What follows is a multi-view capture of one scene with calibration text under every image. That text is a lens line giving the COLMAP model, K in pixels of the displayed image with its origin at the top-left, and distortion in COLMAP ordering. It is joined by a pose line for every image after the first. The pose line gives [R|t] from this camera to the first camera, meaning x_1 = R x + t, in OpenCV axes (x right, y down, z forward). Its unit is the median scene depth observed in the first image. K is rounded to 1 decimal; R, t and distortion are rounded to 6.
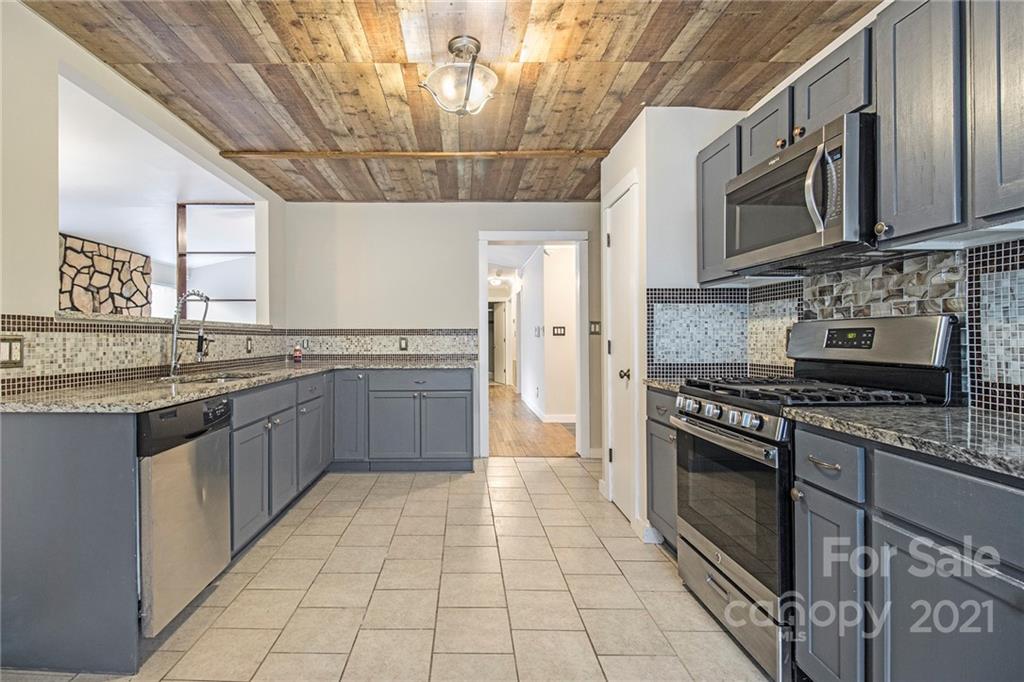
lens RADIAL K [[500.2, 0, 464.6], [0, 500.2, 335.1], [0, 0, 1]] dist [-0.000655, -0.000211]
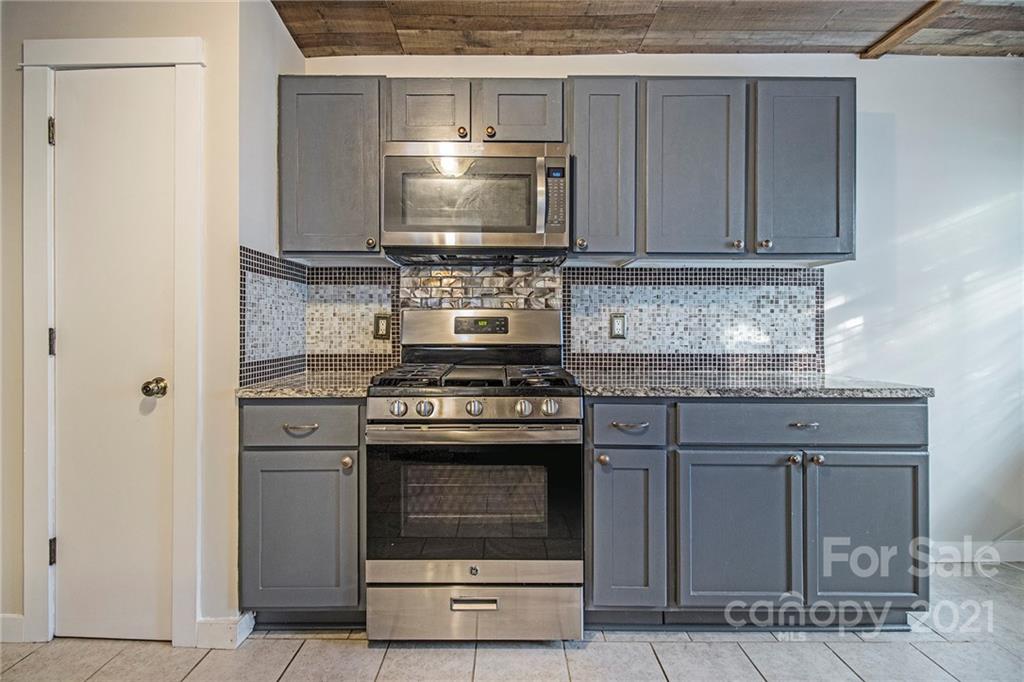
lens RADIAL K [[442.5, 0, 508.4], [0, 442.5, 335.3], [0, 0, 1]] dist [0.000045, -0.000191]
pose [[0.000836, -0.019118, 0.999817, -0.317164], [-0.009060, 0.999776, 0.019125, 0.010531], [-0.999959, -0.009074, 0.000663, 1.064910]]
